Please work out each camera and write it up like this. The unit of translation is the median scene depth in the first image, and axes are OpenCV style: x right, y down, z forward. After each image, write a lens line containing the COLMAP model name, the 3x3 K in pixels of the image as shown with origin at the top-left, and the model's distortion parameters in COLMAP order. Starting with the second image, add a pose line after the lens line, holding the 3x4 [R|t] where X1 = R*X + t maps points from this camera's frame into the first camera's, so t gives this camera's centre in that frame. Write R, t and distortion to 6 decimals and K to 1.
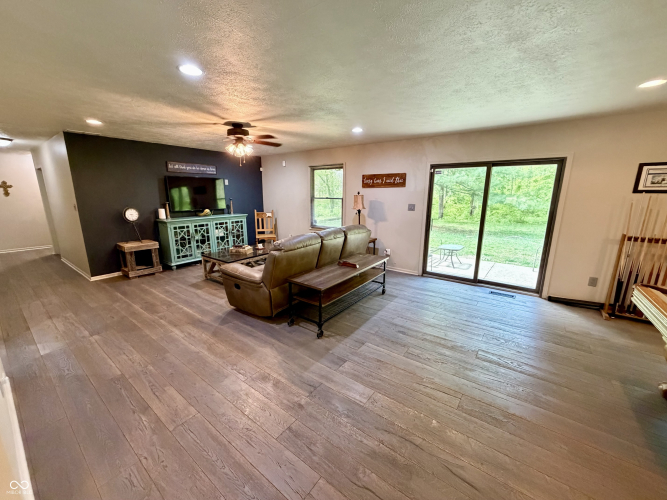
lens RADIAL K [[266.0, 0, 331.5], [0, 266.0, 249.3], [0, 0, 1]] dist [-0.000082, 0.000193]
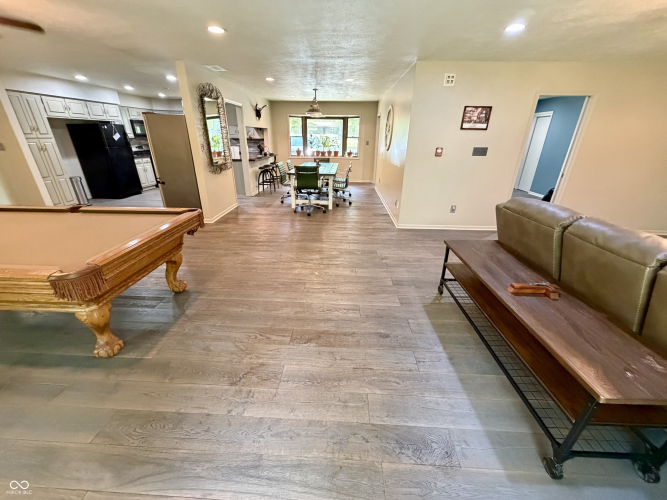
lens RADIAL K [[266.0, 0, 331.4], [0, 266.0, 249.4], [0, 0, 1]] dist [-0.000082, 0.000193]
pose [[-0.826496, 0.212380, -0.521343, 0.574208], [-0.131679, 0.827476, 0.545842, -0.208877], [0.547325, 0.519786, -0.655940, 1.028890]]
